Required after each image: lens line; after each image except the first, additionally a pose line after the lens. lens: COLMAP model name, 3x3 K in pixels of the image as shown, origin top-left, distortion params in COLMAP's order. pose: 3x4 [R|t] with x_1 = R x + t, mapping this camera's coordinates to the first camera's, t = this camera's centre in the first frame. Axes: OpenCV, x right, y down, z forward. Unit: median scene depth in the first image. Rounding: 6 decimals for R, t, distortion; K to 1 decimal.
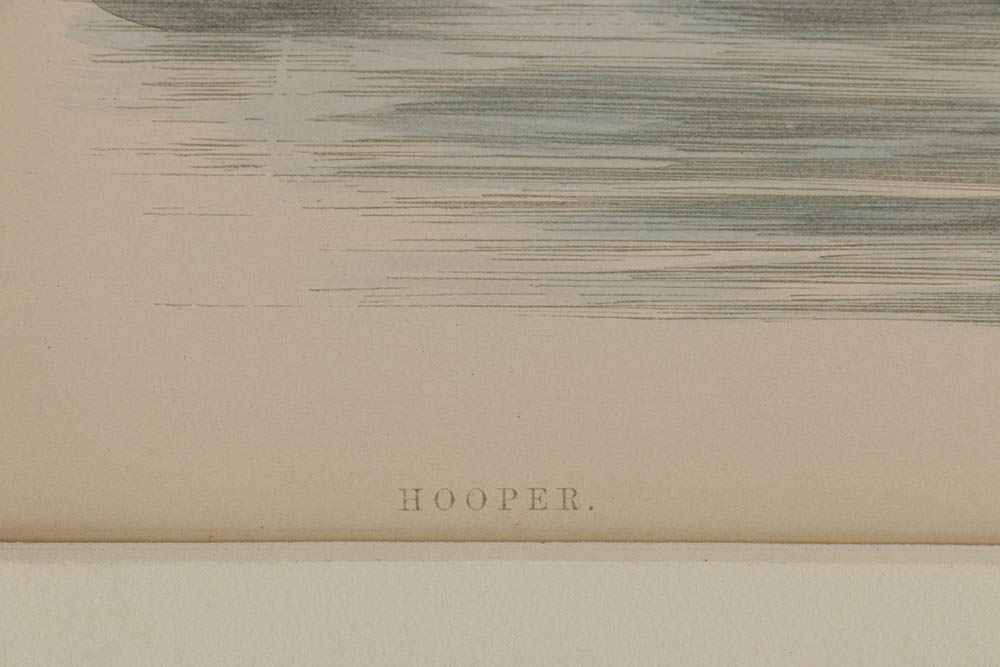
lens RADIAL K [[6302.4, 0, 499.2], [0, 6302.4, 332.4], [0, 0, 1]] dist [1.366414, 0.000000]
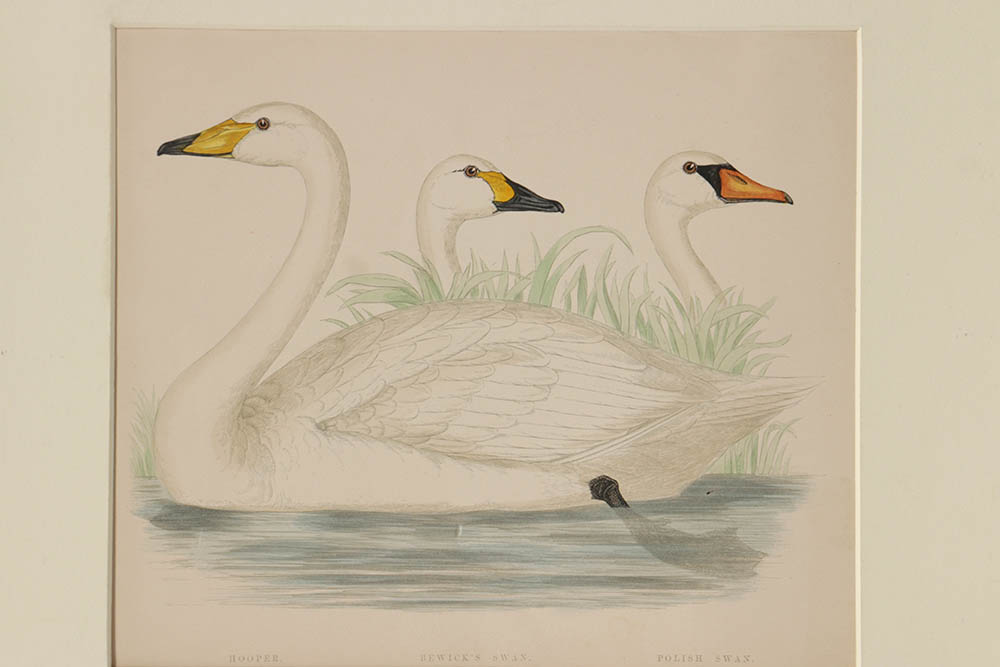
lens RADIAL K [[4183.2, 0, 491.4], [0, 4183.2, 327.4], [0, 0, 1]] dist [0.922663, 0.000000]
pose [[0.993823, -0.004471, -0.110888, 0.410668], [-0.004300, 0.996886, -0.078736, 0.027716], [0.110894, 0.078726, 0.990709, -1.440262]]
